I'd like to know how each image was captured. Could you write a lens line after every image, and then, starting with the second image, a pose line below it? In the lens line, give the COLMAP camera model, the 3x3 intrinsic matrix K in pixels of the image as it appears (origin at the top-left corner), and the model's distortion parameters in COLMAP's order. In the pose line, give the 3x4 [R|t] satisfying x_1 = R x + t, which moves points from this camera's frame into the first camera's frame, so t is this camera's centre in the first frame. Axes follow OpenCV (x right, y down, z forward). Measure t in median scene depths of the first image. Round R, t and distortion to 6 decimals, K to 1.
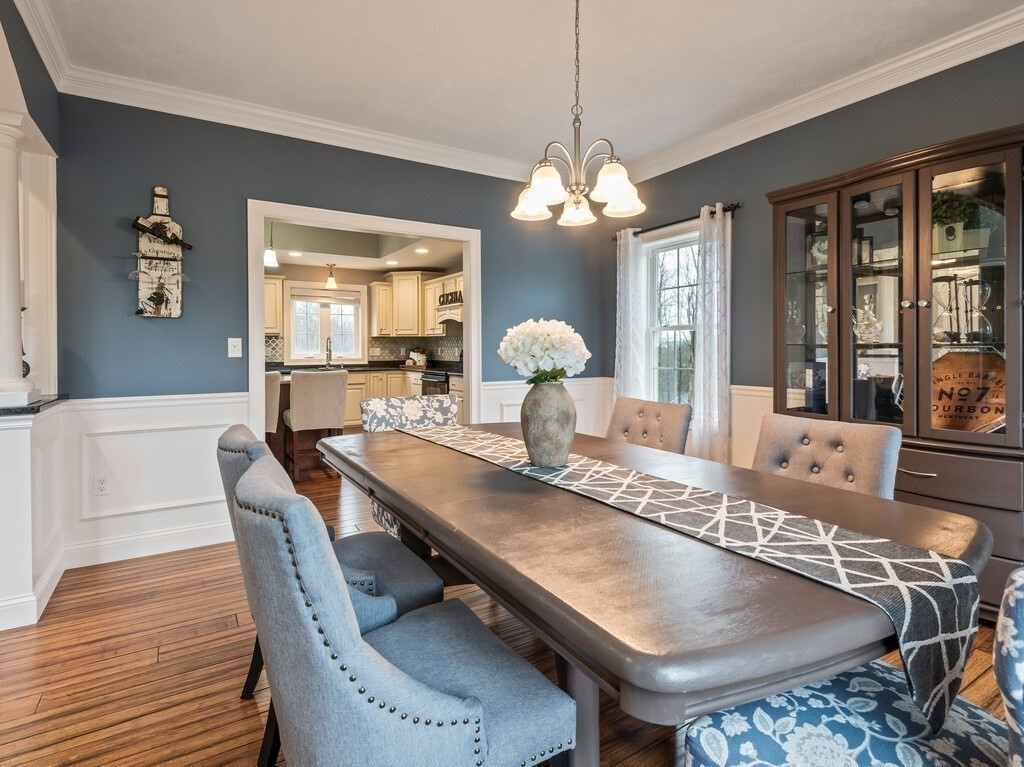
lens RADIAL K [[537.1, 0, 522.2], [0, 537.1, 354.7], [0, 0, 1]] dist [0.017103, -0.007944]
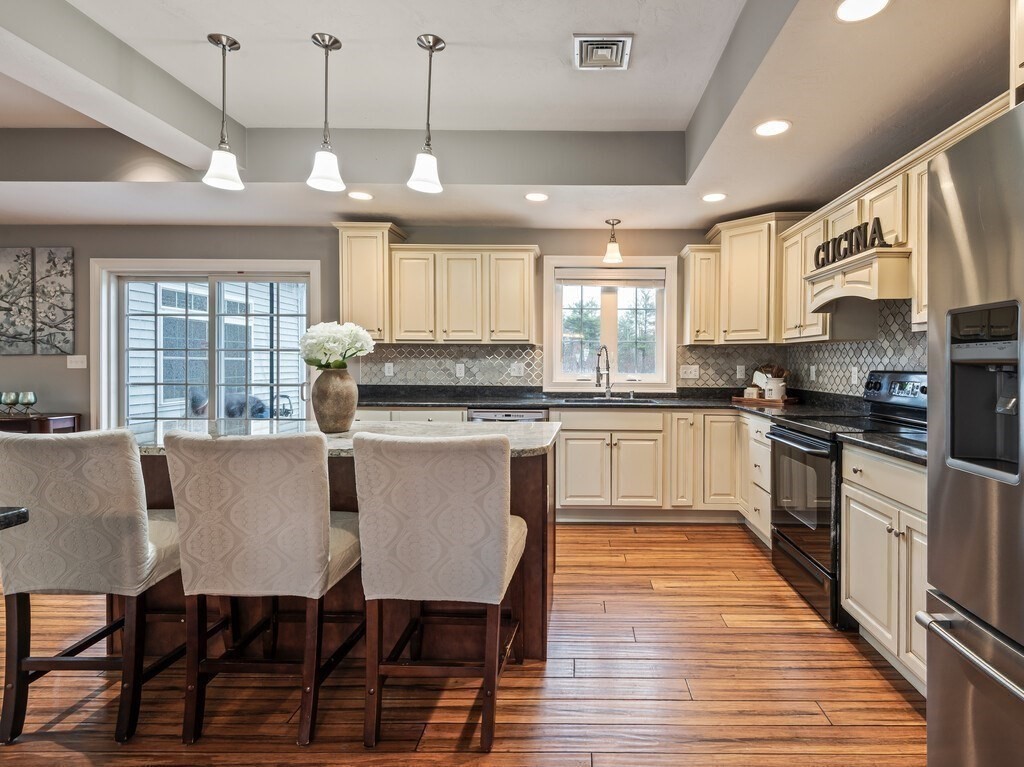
lens RADIAL K [[537.1, 0, 569.2], [0, 537.1, 371.6], [0, 0, 1]] dist [0.017103, -0.007944]
pose [[0.838452, 0.014222, -0.544790, -0.073994], [-0.014085, 0.999891, 0.004425, -0.006641], [0.544793, 0.003963, 0.838561, 0.471803]]
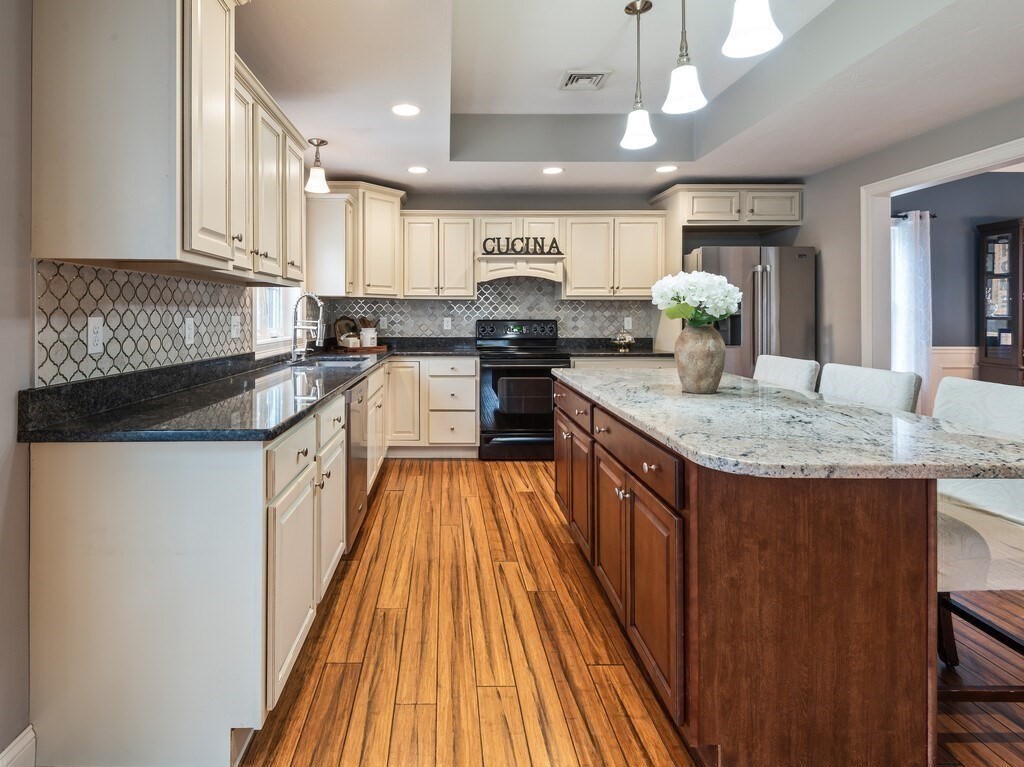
lens RADIAL K [[537.1, 0, 441.3], [0, 537.1, 318.0], [0, 0, 1]] dist [0.017103, -0.007944]
pose [[0.533458, -0.000413, 0.845827, -0.676731], [0.011000, 0.999919, -0.006449, -0.007584], [-0.845755, 0.012744, 0.533419, 0.633705]]
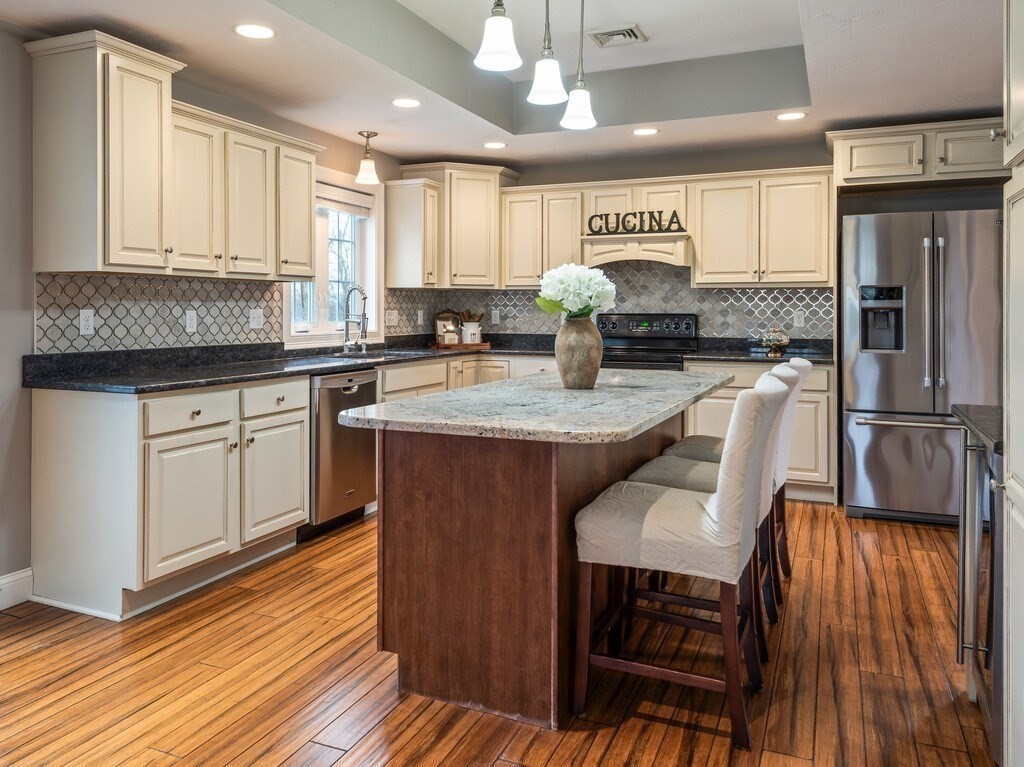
lens RADIAL K [[778.7, 0, 483.3], [0, 778.7, 313.8], [0, 0, 1]] dist [0.019296, 0.000143]
pose [[0.837640, -0.000405, 0.546222, -0.621525], [0.005305, 0.999959, -0.007395, -0.003899], [-0.546196, 0.009092, 0.837608, 0.359591]]
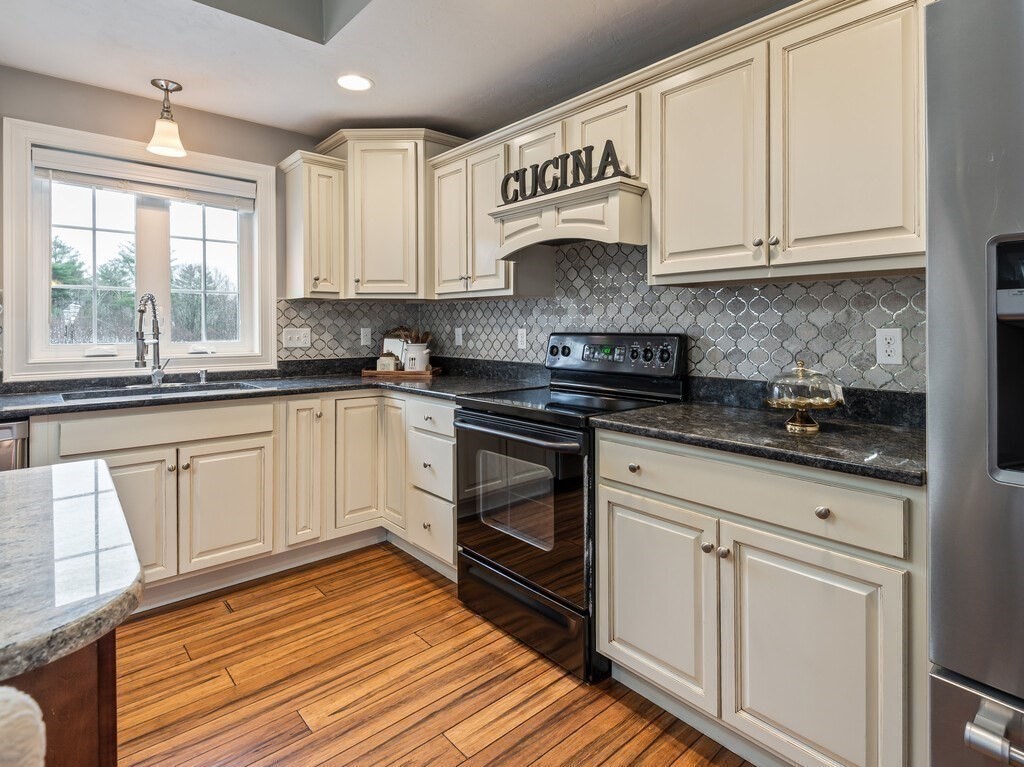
lens RADIAL K [[537.1, 0, 521.0], [0, 537.1, 332.7], [0, 0, 1]] dist [0.017103, -0.007944]
pose [[0.984421, -0.000543, 0.175828, -0.186699], [0.001451, 0.999986, -0.005036, -0.007176], [-0.175823, 0.005213, 0.984408, 0.601491]]
